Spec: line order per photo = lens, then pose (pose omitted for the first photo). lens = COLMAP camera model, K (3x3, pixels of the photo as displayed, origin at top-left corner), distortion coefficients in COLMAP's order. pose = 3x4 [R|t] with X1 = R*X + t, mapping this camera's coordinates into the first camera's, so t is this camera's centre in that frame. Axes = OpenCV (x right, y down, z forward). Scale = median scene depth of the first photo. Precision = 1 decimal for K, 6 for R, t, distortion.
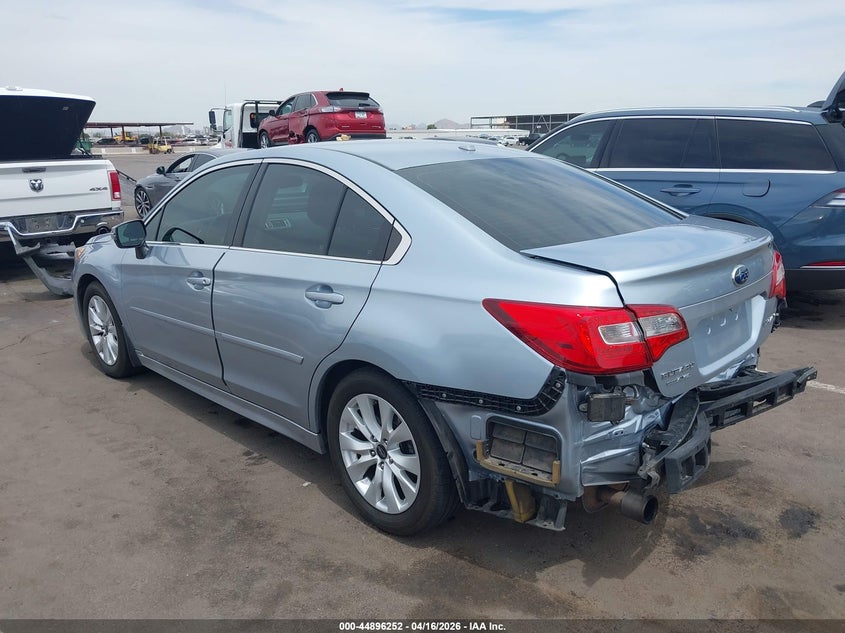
lens RADIAL K [[641.1, 0, 433.2], [0, 641.1, 317.1], [0, 0, 1]] dist [0.005004, 0.003333]
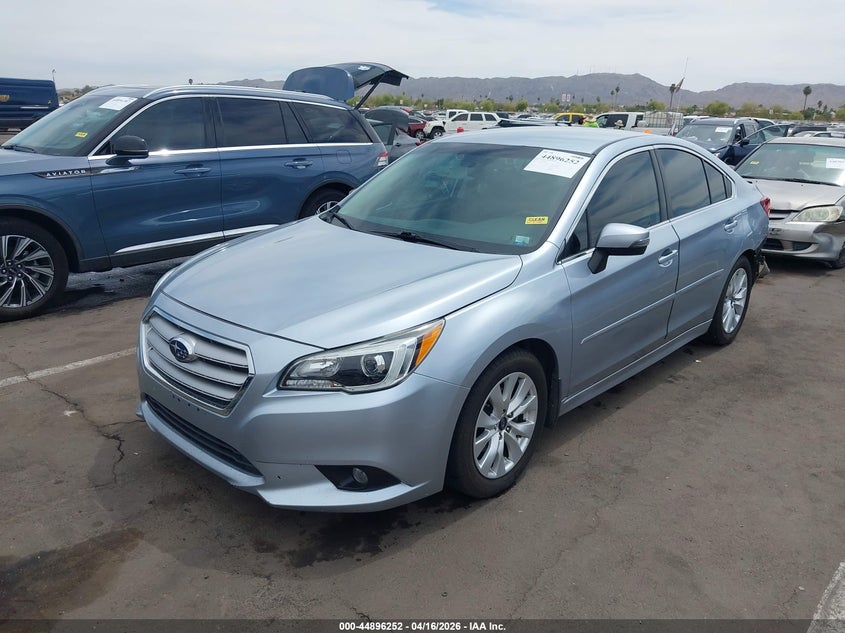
lens RADIAL K [[641.1, 0, 433.2], [0, 641.1, 317.1], [0, 0, 1]] dist [0.005004, 0.003333]
pose [[-0.003550, -0.285289, 0.958435, -0.892120], [0.237524, 0.930771, 0.277935, -0.223213], [-0.971375, 0.228638, 0.064459, 0.822586]]
